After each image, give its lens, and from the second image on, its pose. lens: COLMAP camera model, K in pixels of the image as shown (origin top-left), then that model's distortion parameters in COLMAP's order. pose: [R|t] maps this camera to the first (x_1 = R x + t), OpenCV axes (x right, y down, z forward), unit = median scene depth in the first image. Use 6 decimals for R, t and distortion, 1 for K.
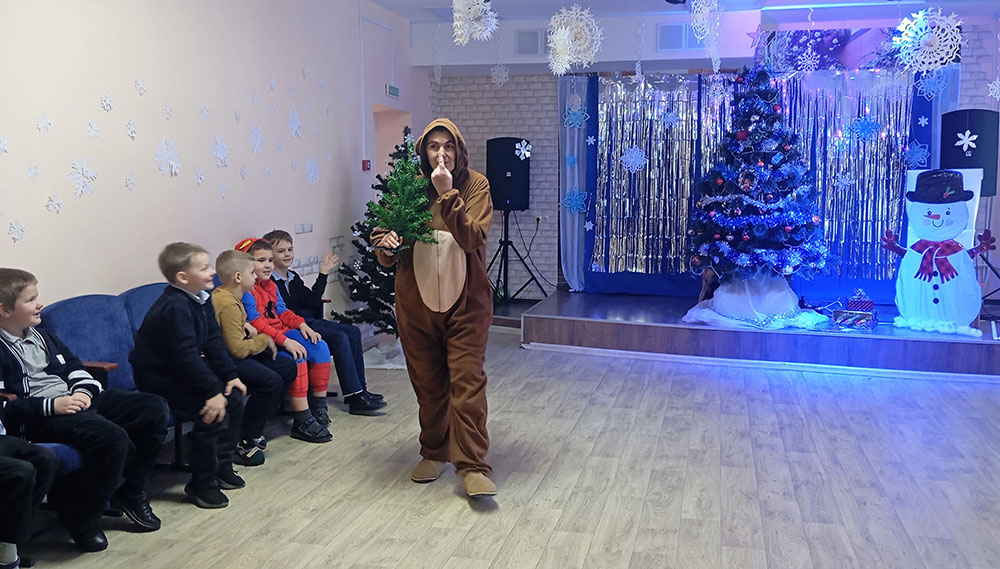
lens RADIAL K [[876.8, 0, 538.0], [0, 876.8, 273.7], [0, 0, 1]] dist [0.081509, -0.166904]
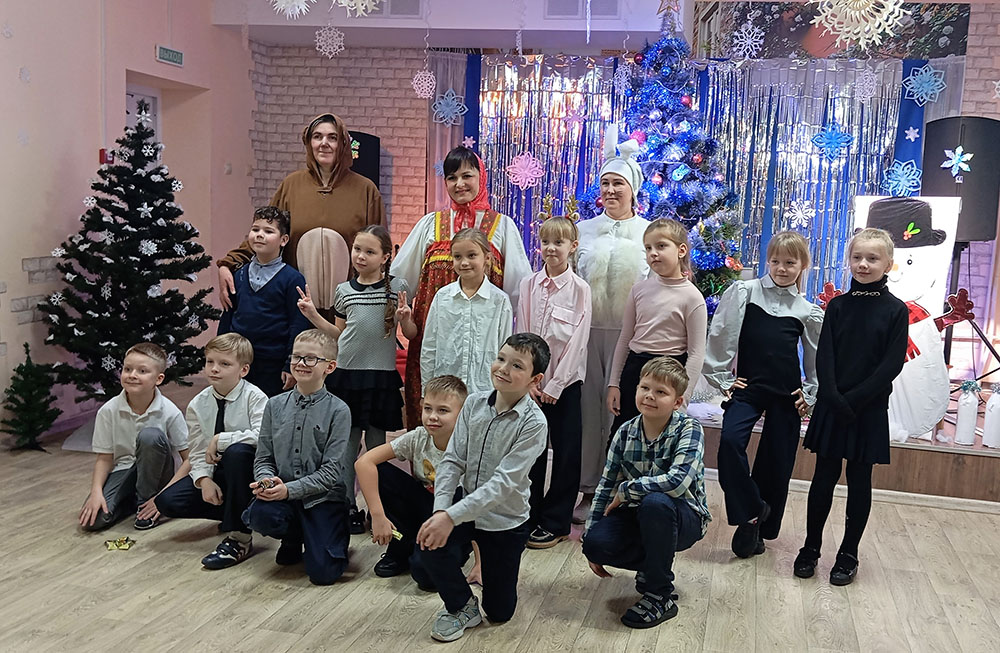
lens RADIAL K [[1010.3, 0, 558.9], [0, 1010.3, 336.8], [0, 0, 1]] dist [0.093234, -0.184142]
pose [[0.999007, 0.042546, 0.013210, 0.169381], [-0.042831, 0.998837, 0.022135, -0.014555], [-0.012253, -0.022679, 0.999668, 0.192719]]
